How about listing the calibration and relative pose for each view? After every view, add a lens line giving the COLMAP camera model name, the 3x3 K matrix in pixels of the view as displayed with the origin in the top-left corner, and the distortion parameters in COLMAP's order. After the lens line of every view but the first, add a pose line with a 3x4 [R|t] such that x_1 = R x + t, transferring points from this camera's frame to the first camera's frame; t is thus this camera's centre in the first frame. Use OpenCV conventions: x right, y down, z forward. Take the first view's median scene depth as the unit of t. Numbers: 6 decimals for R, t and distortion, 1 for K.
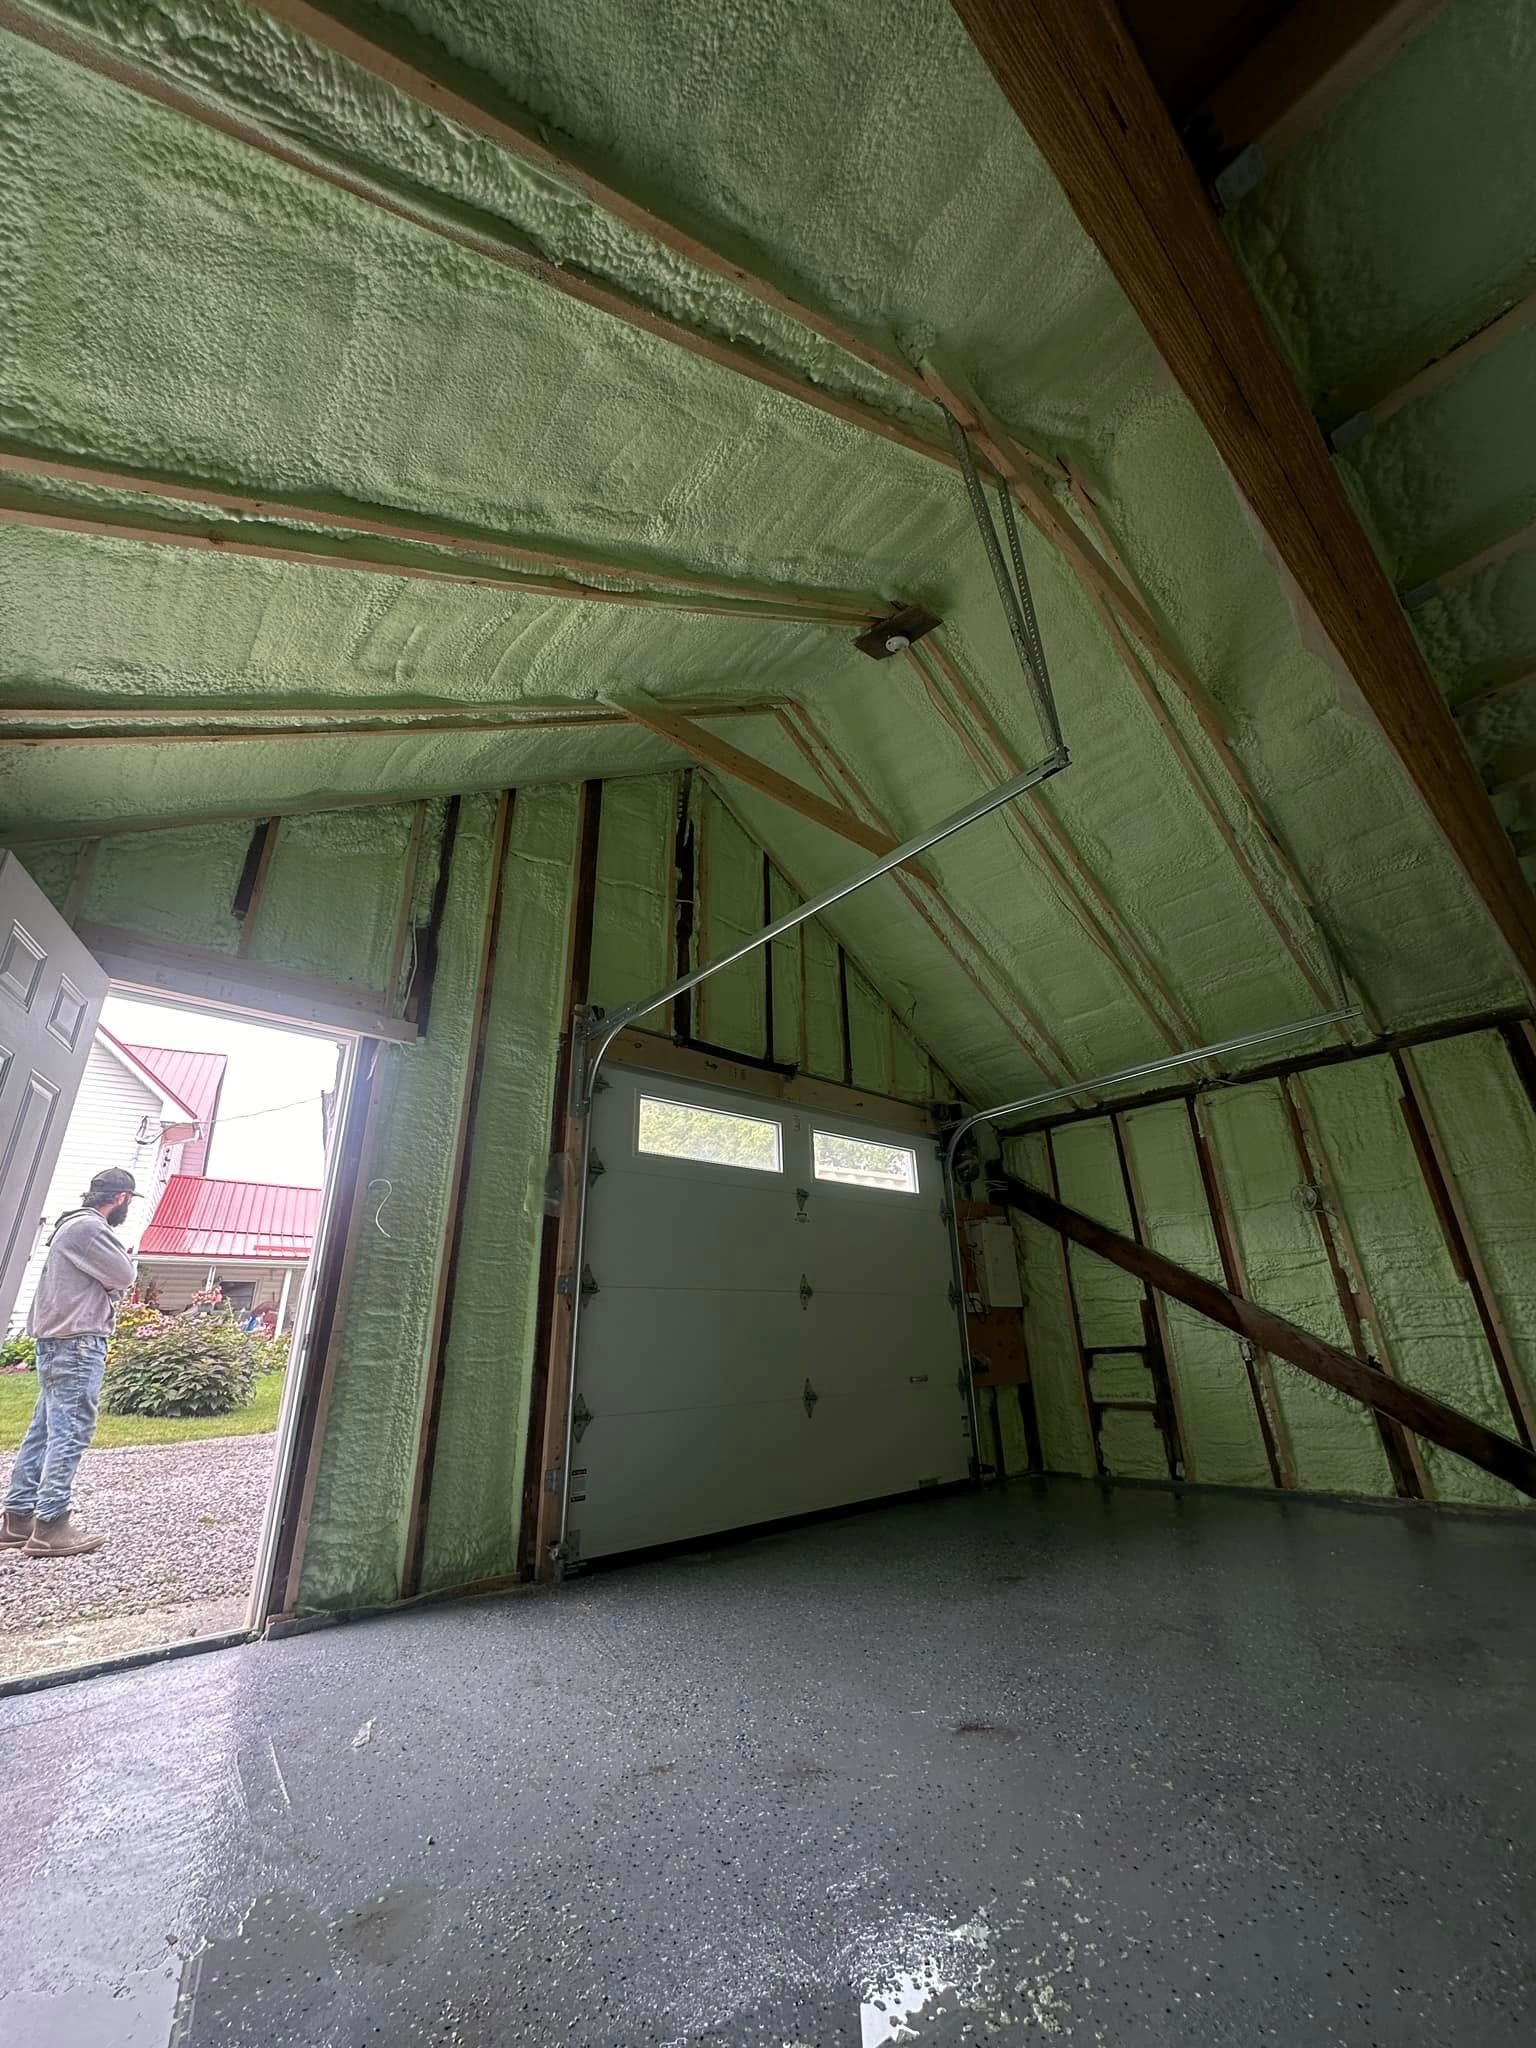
lens RADIAL K [[811.5, 0, 766.9], [0, 811.5, 1025.7], [0, 0, 1]] dist [-0.000163, 0.000912]
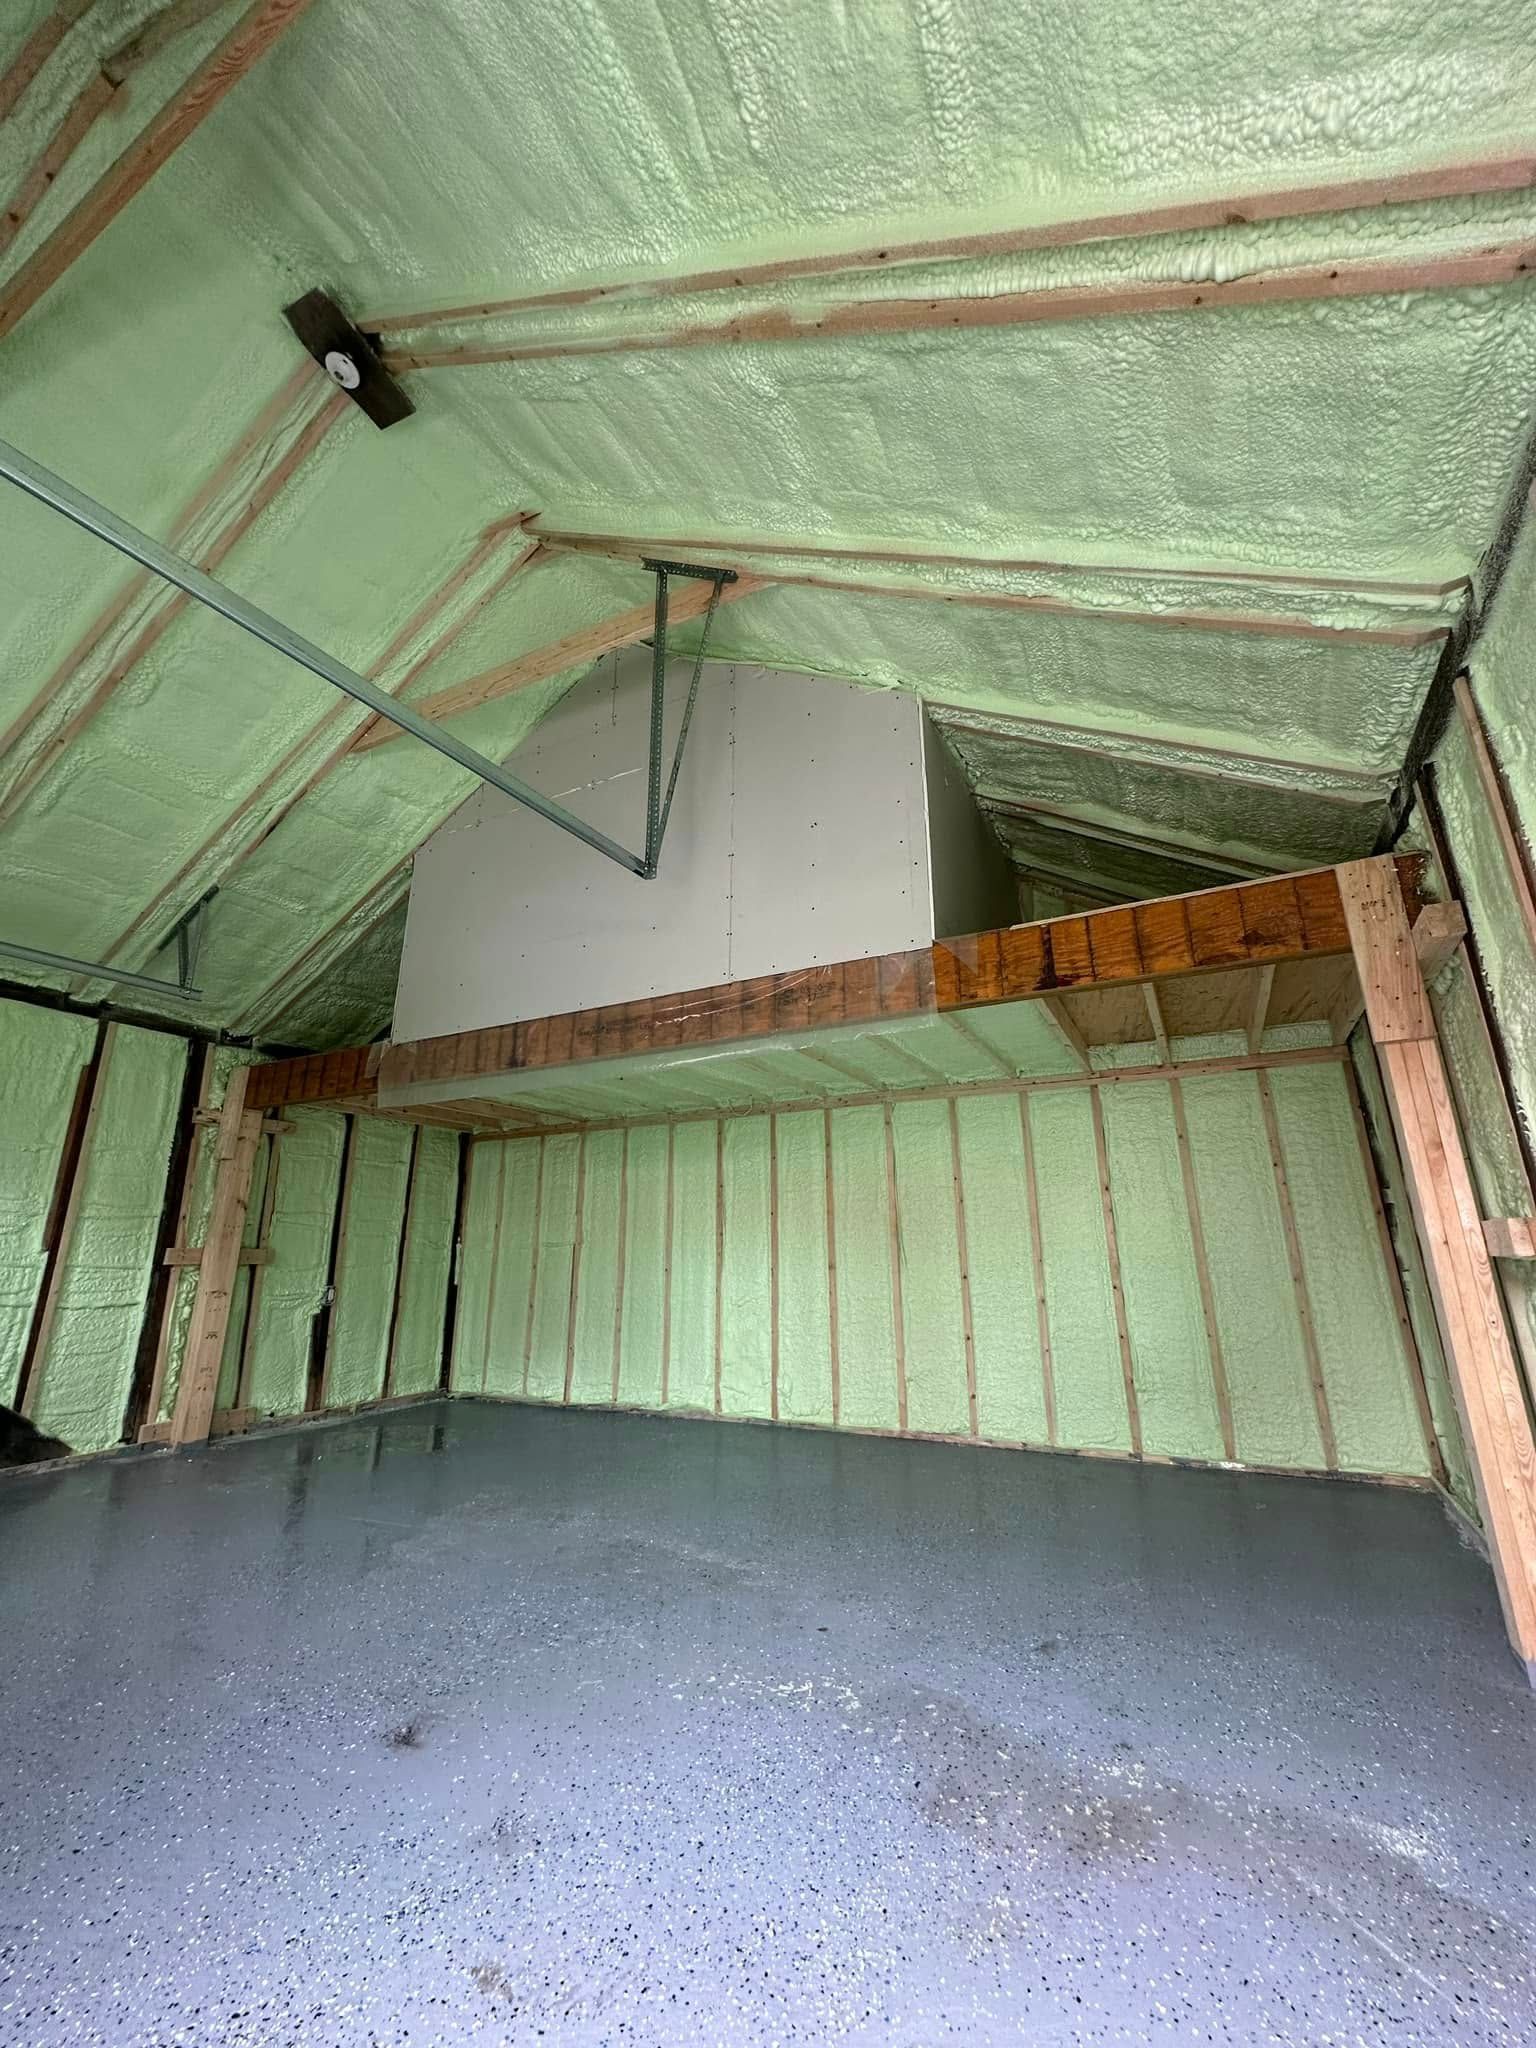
lens RADIAL K [[811.5, 0, 765.0], [0, 811.5, 1024.3], [0, 0, 1]] dist [-0.000163, 0.000912]
pose [[-0.344099, 0.293015, 0.892042, -0.429046], [-0.337120, 0.848153, -0.408640, 0.184837], [-0.876326, -0.441338, -0.193067, 0.528523]]
